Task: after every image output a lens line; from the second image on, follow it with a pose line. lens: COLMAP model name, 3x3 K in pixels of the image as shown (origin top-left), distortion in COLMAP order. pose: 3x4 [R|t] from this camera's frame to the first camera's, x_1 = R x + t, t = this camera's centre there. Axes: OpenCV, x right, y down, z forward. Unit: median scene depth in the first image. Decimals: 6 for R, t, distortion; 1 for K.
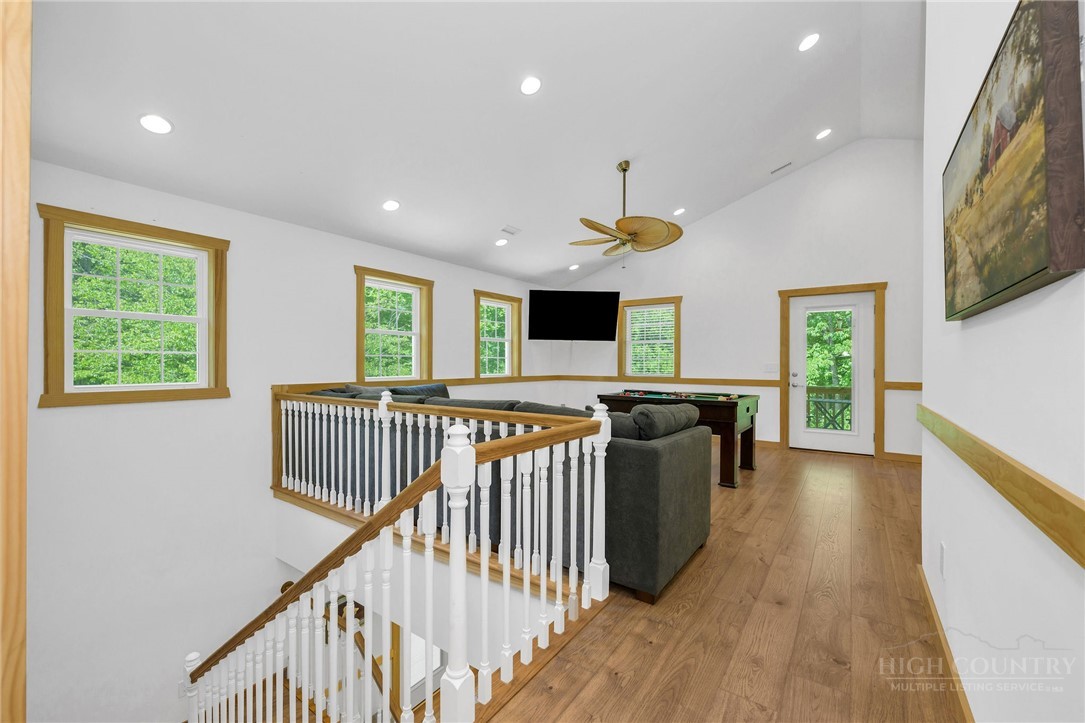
lens RADIAL K [[441.9, 0, 540.4], [0, 441.9, 366.3], [0, 0, 1]] dist [-0.003093, -0.000129]
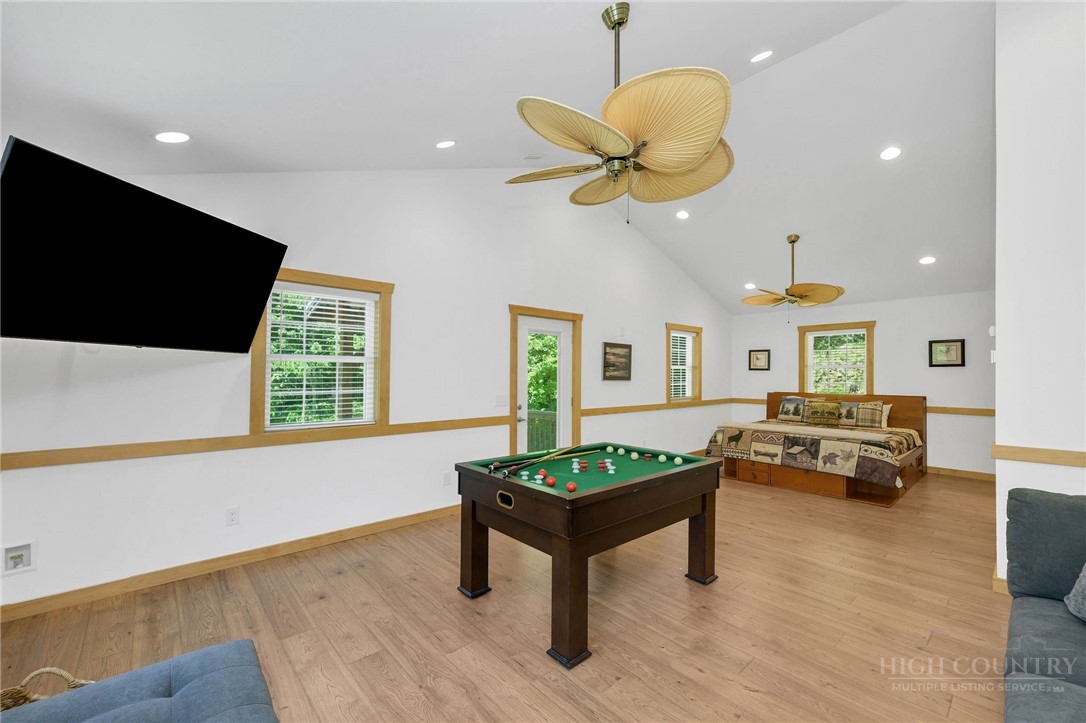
lens RADIAL K [[440.6, 0, 545.5], [0, 440.6, 367.2], [0, 0, 1]] dist [-0.001376, -0.000171]
pose [[0.217797, 0.012181, 0.975918, -0.255784], [0.009211, 0.999852, -0.014535, -0.049932], [-0.975951, 0.012155, 0.217652, 0.855512]]
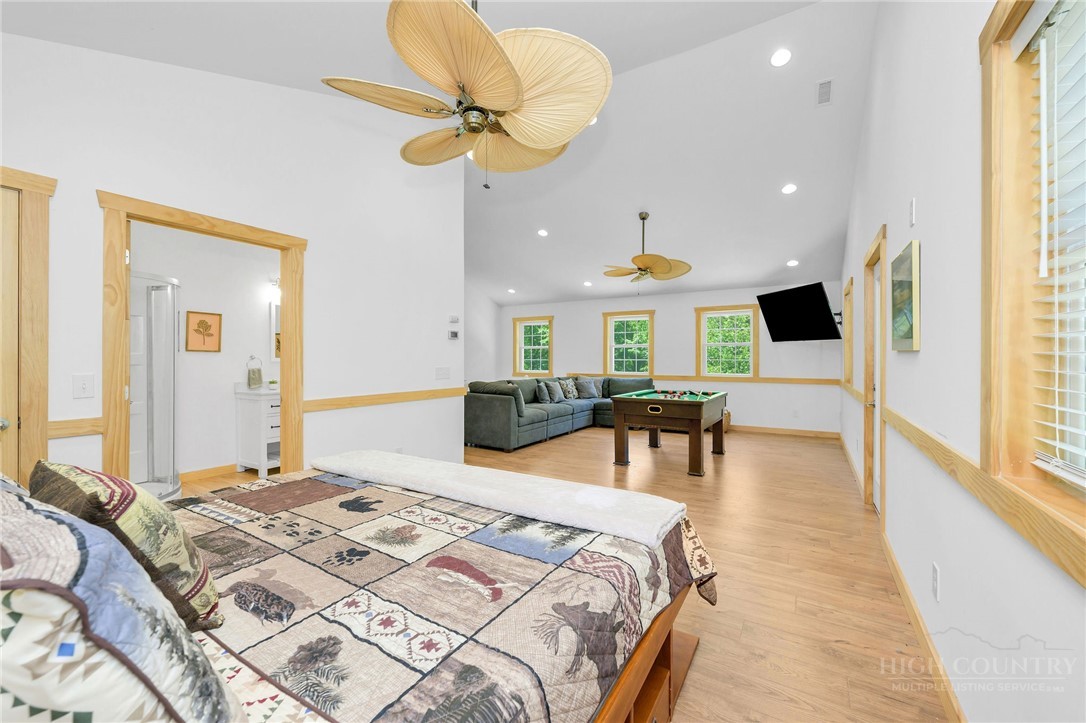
lens RADIAL K [[453.7, 0, 537.5], [0, 453.7, 361.1], [0, 0, 1]] dist [0.000002, -0.006632]
pose [[0.072637, 0.002937, -0.997354, 1.329347], [-0.010923, 0.999938, 0.002149, -0.017382], [0.997299, 0.010738, 0.072665, 0.525084]]
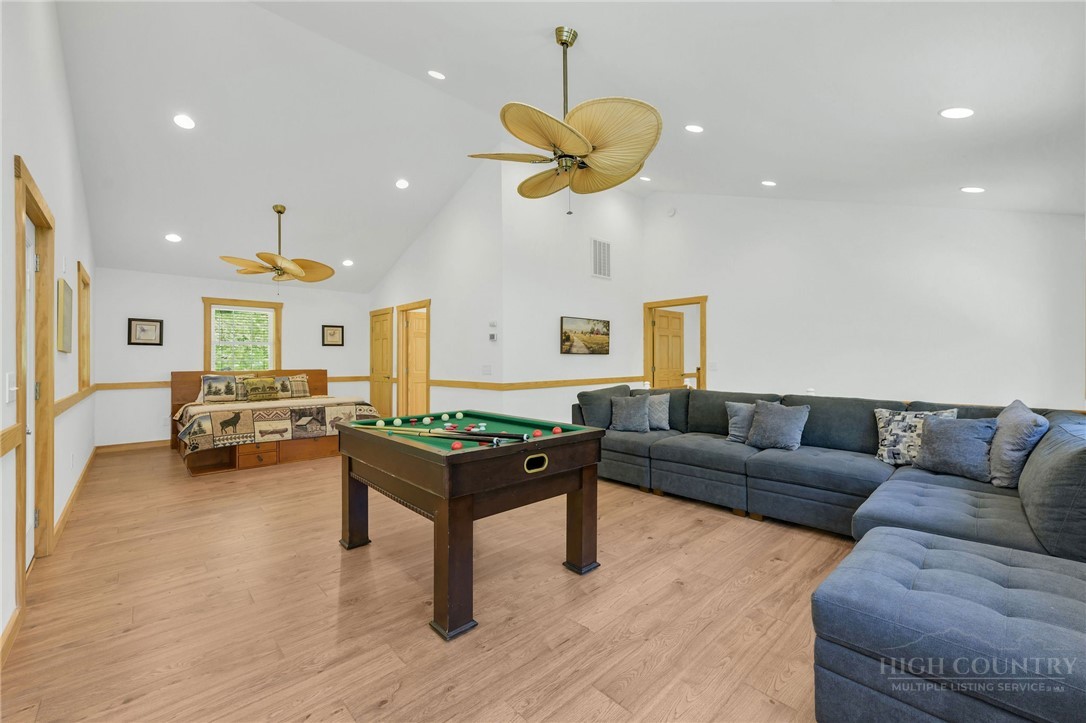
lens RADIAL K [[437.2, 0, 540.4], [0, 437.2, 355.8], [0, 0, 1]] dist [-0.001690, -0.000213]
pose [[-0.977563, 0.004428, 0.210595, 0.089468], [0.004634, 0.999989, 0.000487, -0.022037], [-0.210590, 0.001452, -0.977573, 1.402597]]
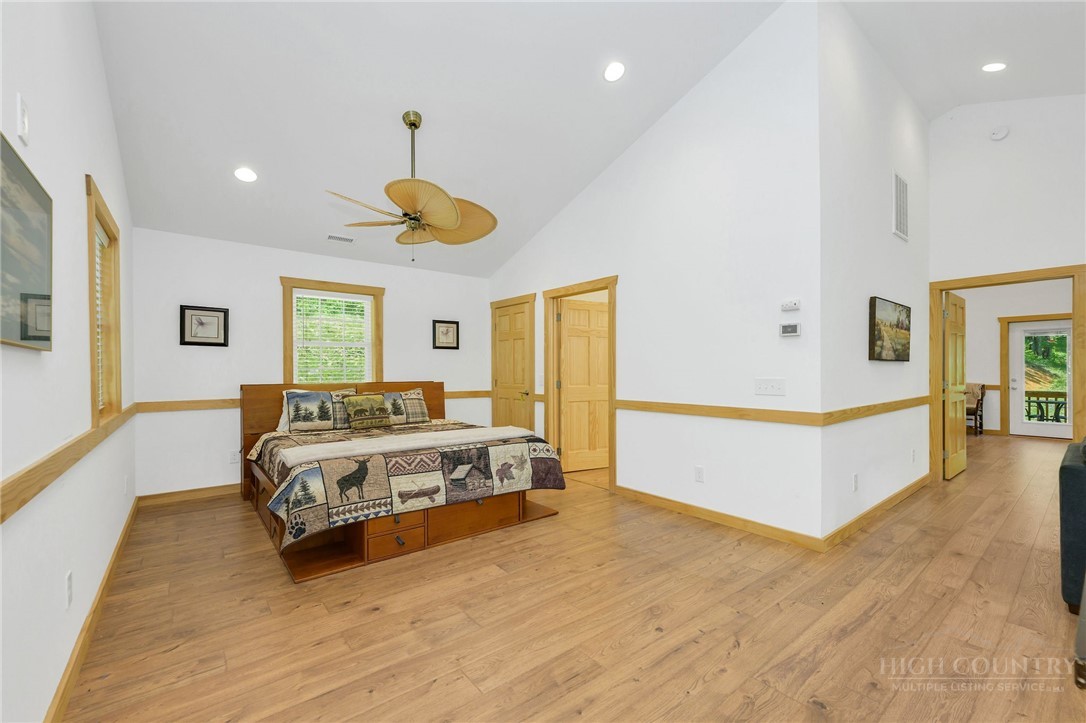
lens RADIAL K [[443.9, 0, 542.6], [0, 443.9, 370.7], [0, 0, 1]] dist [-0.001632, -0.000174]
pose [[-0.960170, -0.003769, 0.279390, 0.565437], [0.000565, 0.999881, 0.015432, -0.021248], [-0.279415, 0.014975, -0.960054, 1.077452]]
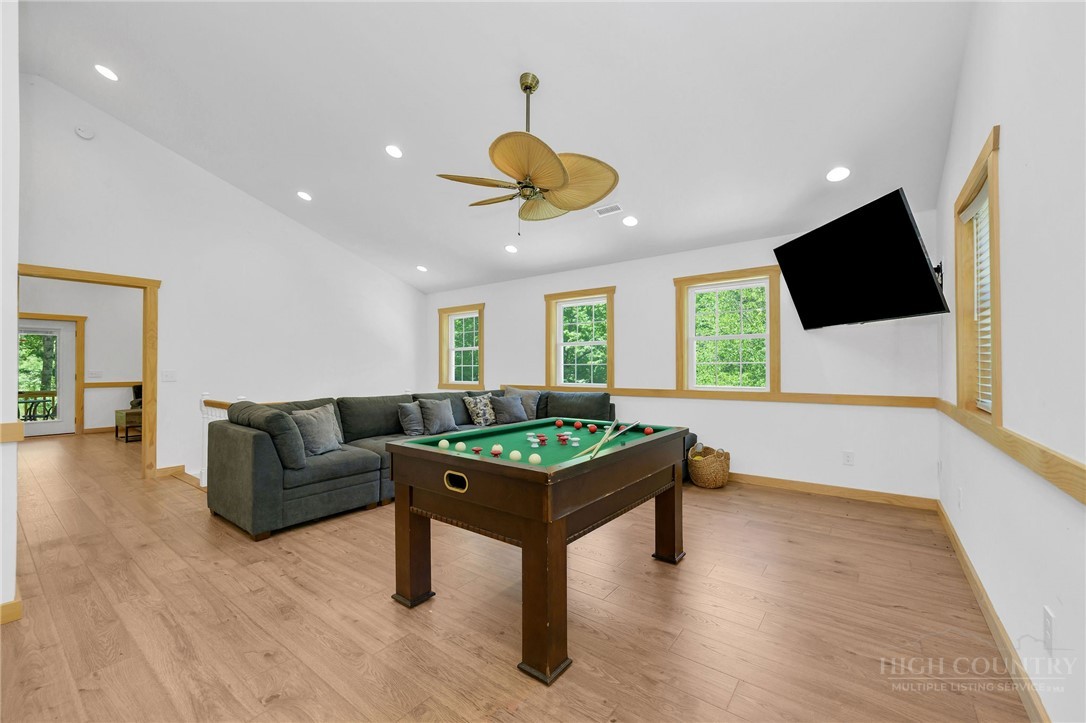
lens RADIAL K [[438.5, 0, 540.8], [0, 438.5, 369.0], [0, 0, 1]] dist [-0.002727, -0.000546]
pose [[-0.034556, -0.001626, -0.999401, 0.755593], [-0.006182, 0.999980, -0.001413, -0.009297], [0.999384, 0.006130, -0.034565, 0.924226]]
